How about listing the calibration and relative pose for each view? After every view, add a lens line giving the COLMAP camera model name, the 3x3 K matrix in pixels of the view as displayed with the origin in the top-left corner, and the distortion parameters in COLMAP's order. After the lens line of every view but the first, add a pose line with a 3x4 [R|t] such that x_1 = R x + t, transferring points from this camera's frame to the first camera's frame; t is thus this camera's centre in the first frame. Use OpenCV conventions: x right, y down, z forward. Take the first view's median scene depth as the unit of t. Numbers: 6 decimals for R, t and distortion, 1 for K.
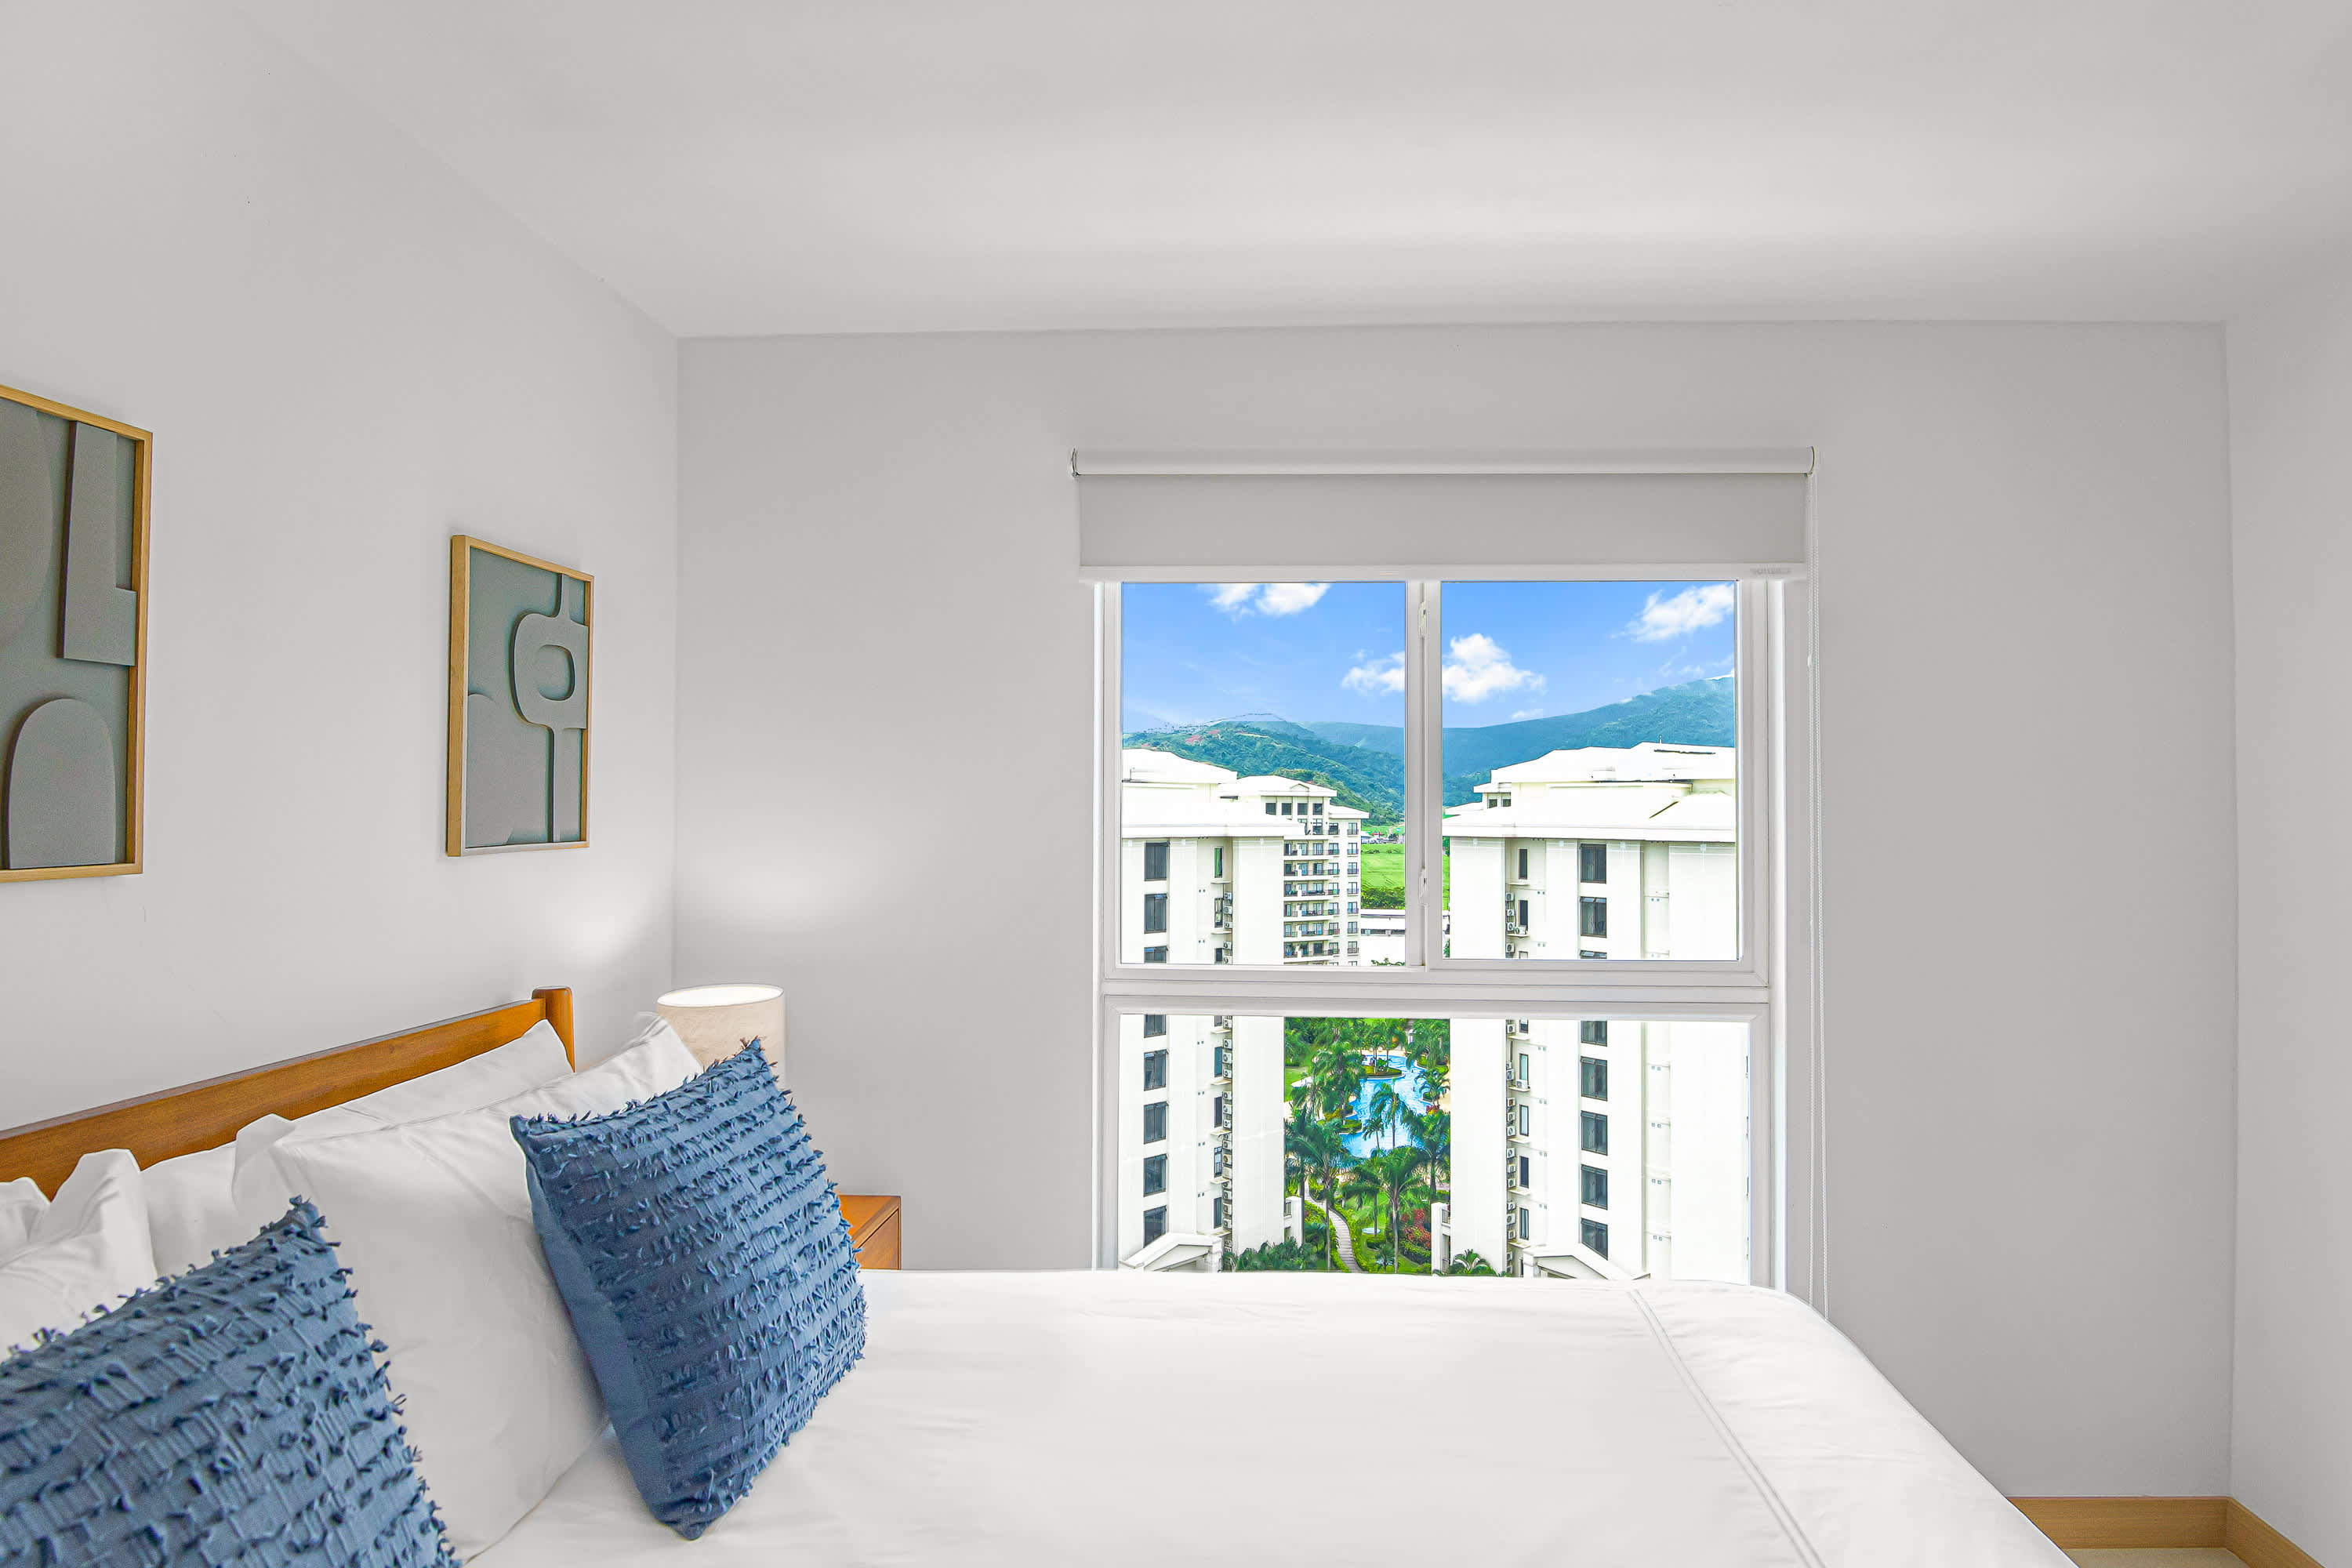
lens RADIAL K [[1378.2, 0, 1201.6], [0, 1378.2, 775.3], [0, 0, 1]] dist [-0.022192, -0.003667]
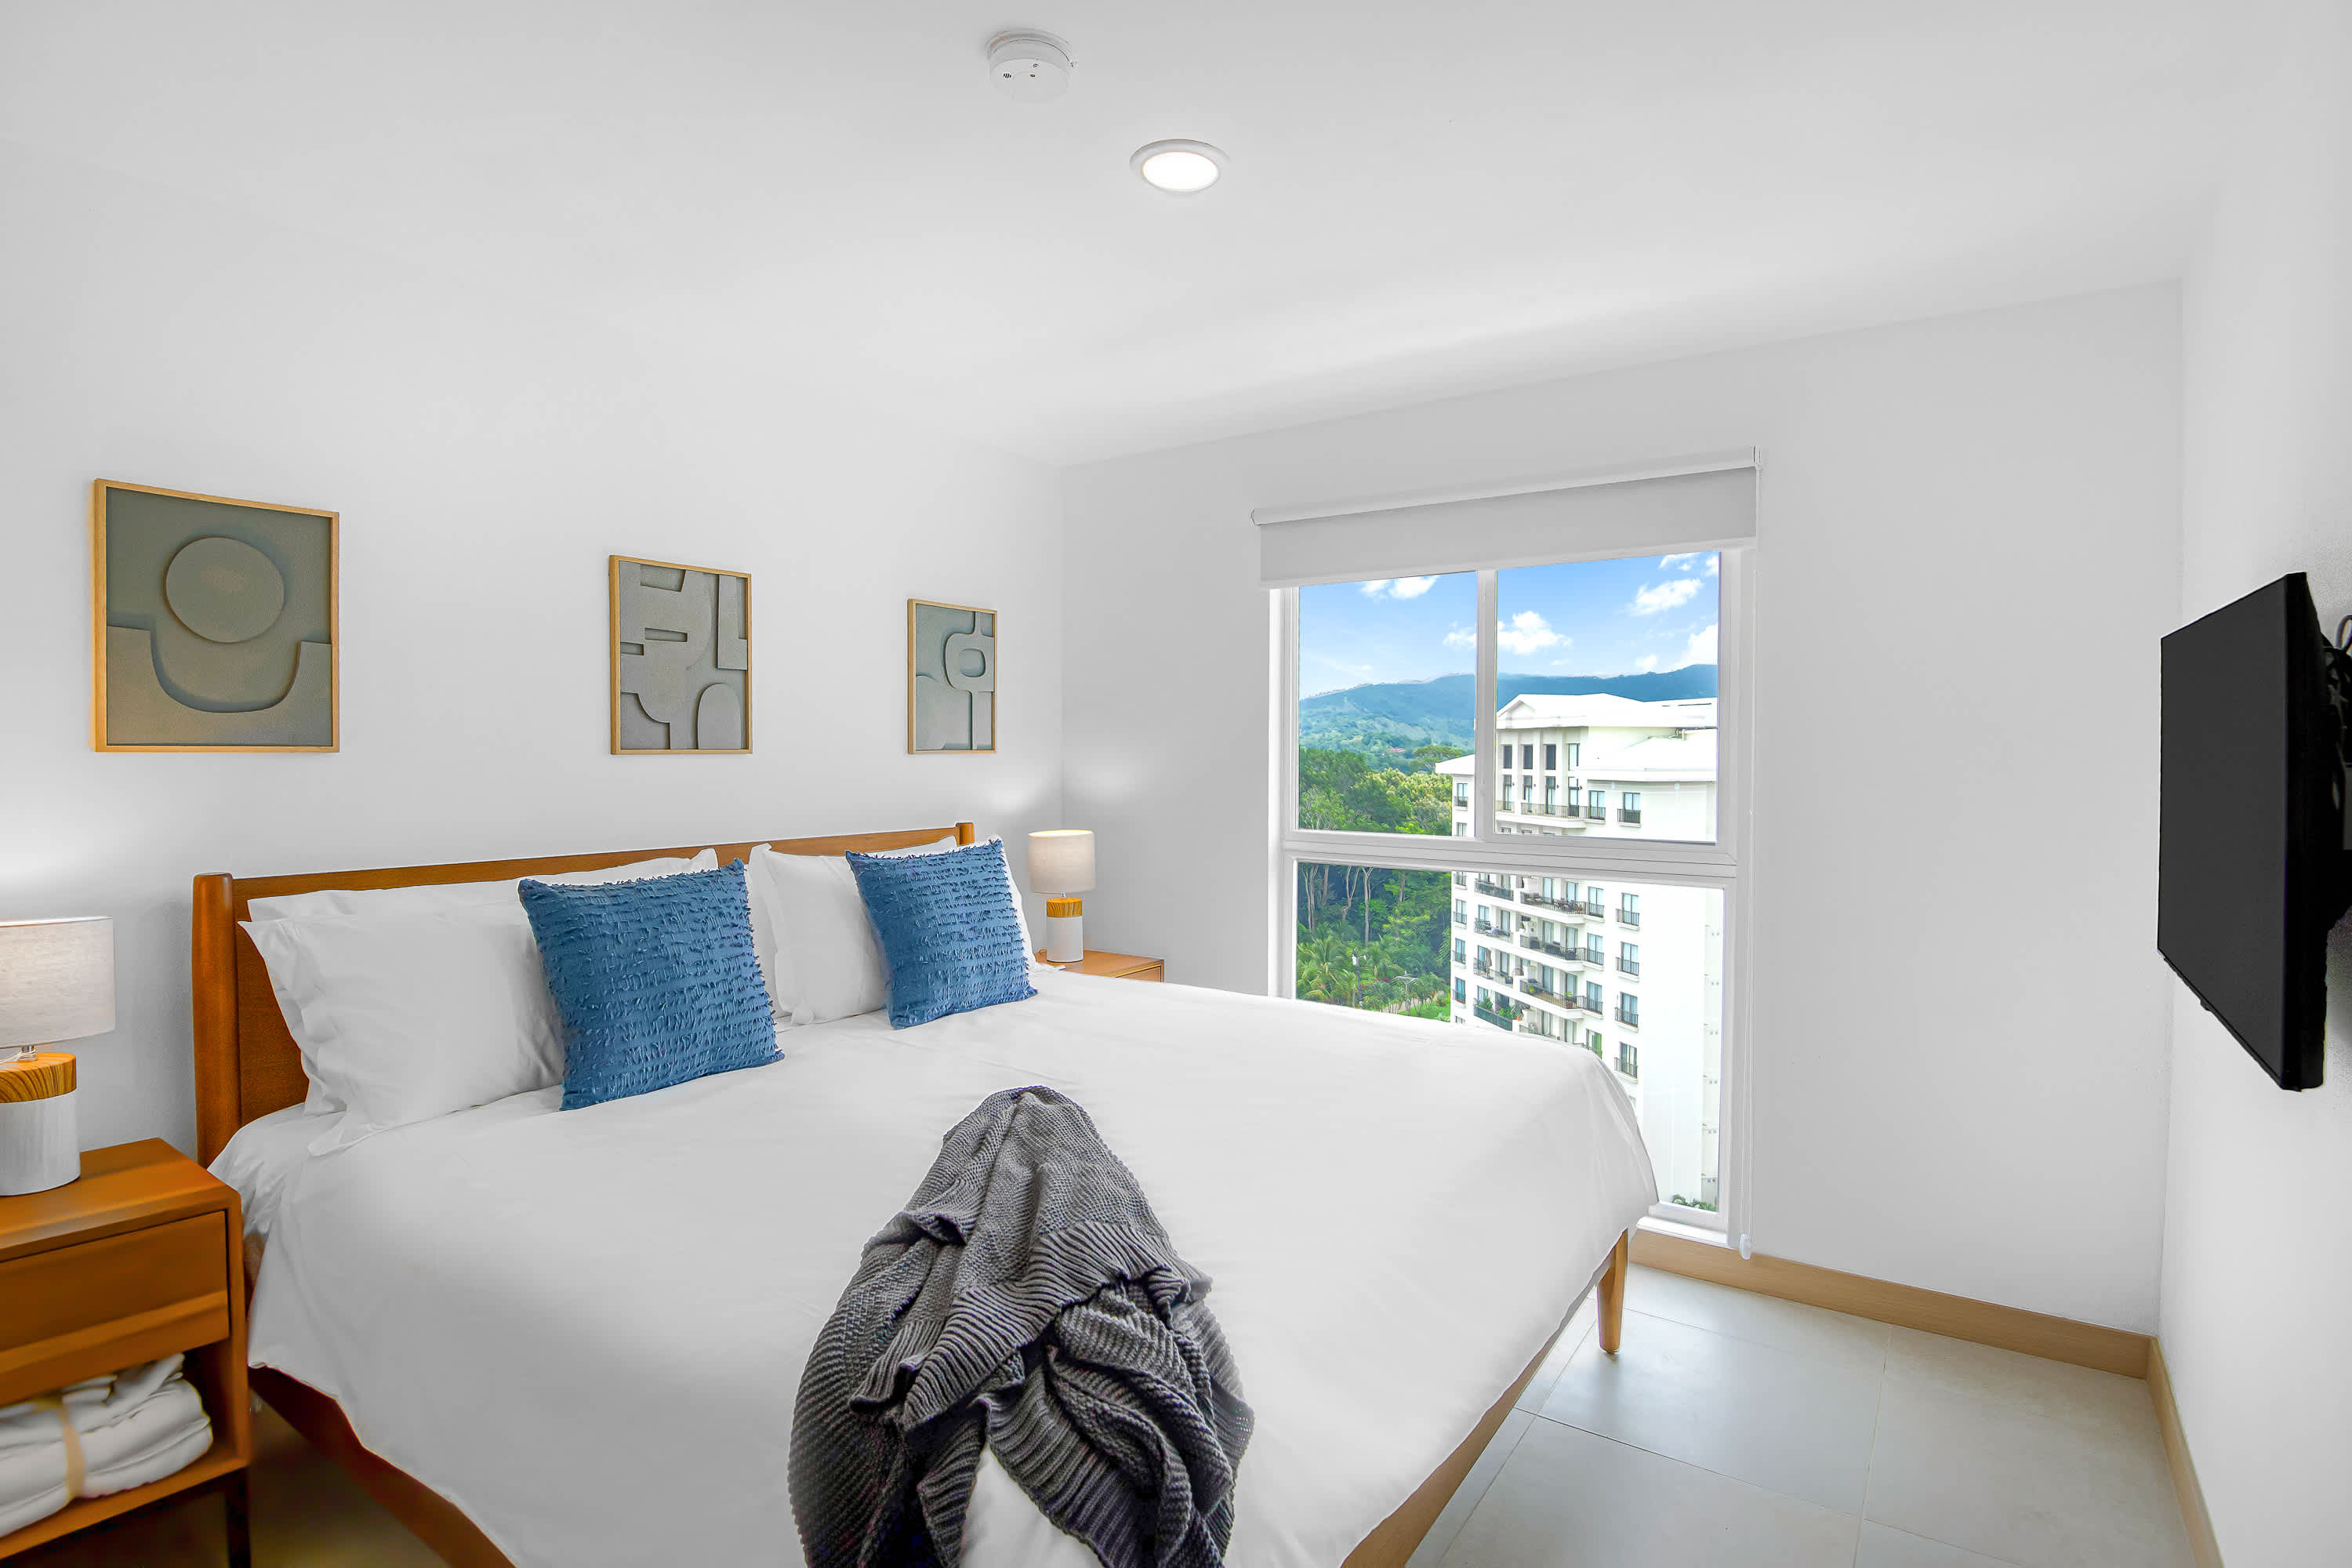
lens RADIAL K [[1127.4, 0, 1157.2], [0, 1127.4, 774.3], [0, 0, 1]] dist [0.001737, 0.000163]
pose [[0.863516, 0.010768, -0.504207, 0.566813], [0.010440, 0.999176, 0.039218, 0.023132], [0.504214, -0.039130, 0.862692, -0.254338]]
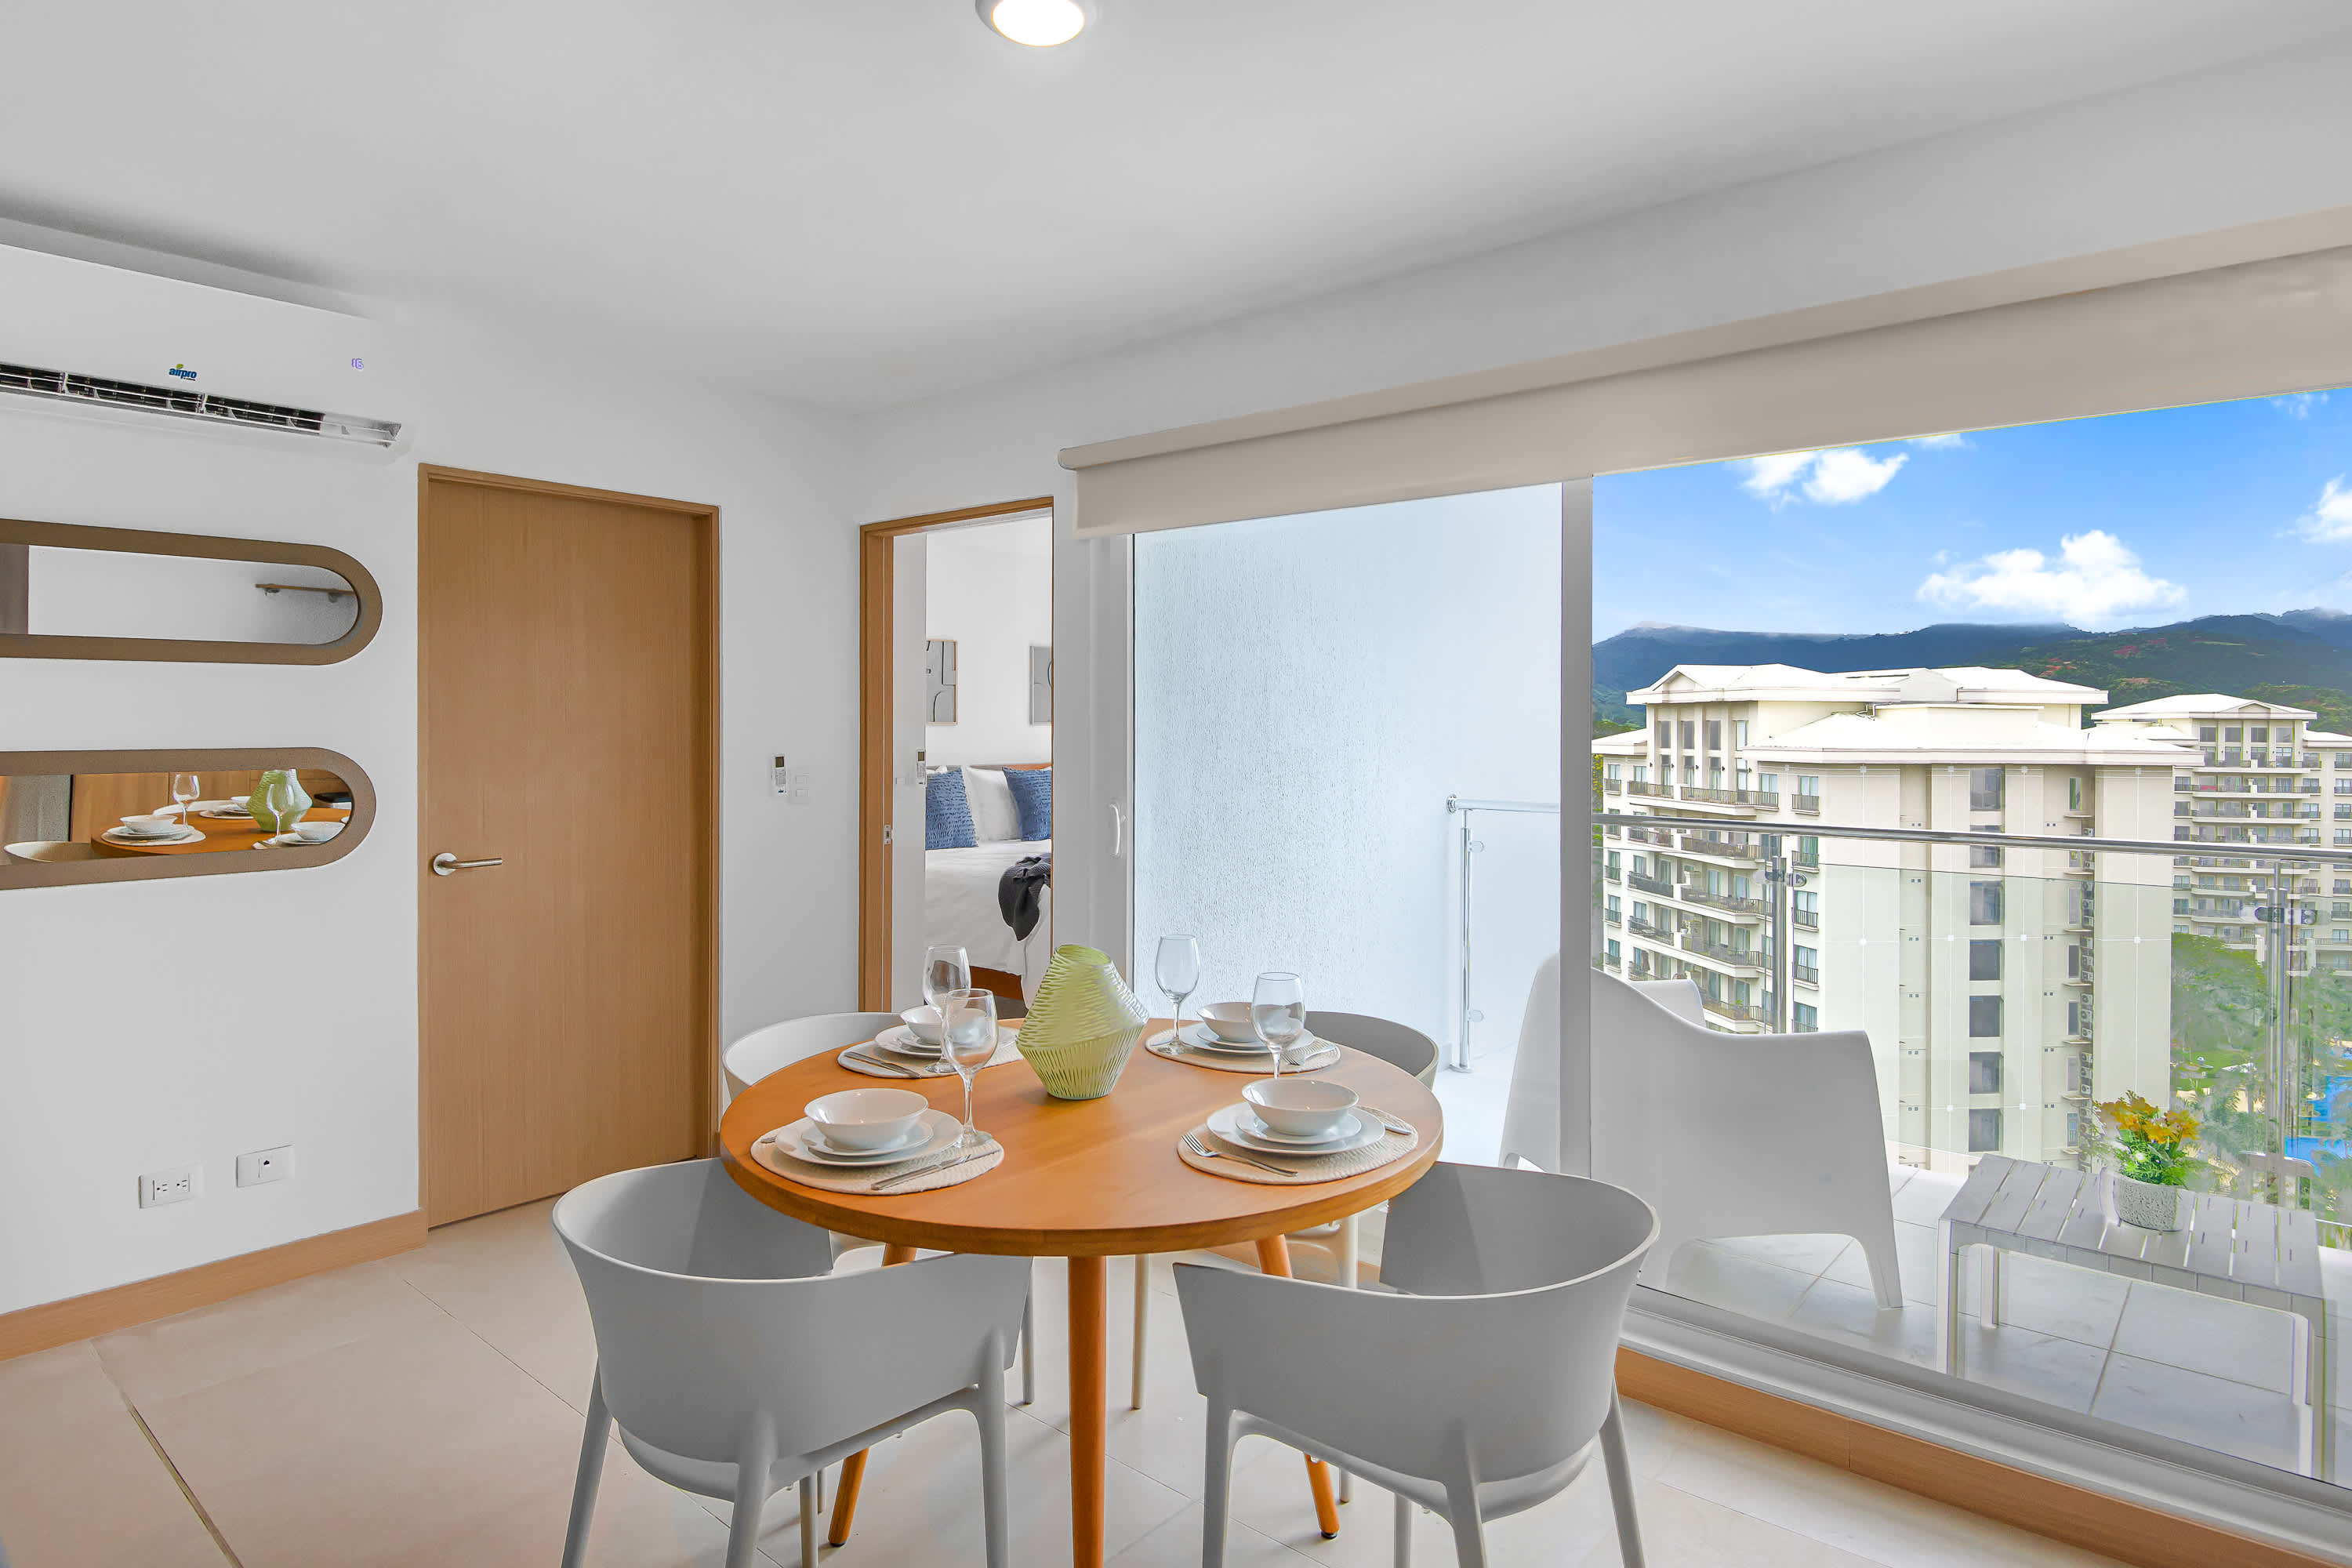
lens RADIAL K [[1315.1, 0, 1135.3], [0, 1315.1, 723.0], [0, 0, 1]] dist [-0.027490, -0.001360]
pose [[0.799105, -0.000131, -0.601191, 1.842660], [0.010398, 0.999853, 0.013603, -0.005988], [0.601101, -0.017122, 0.798990, -1.715946]]
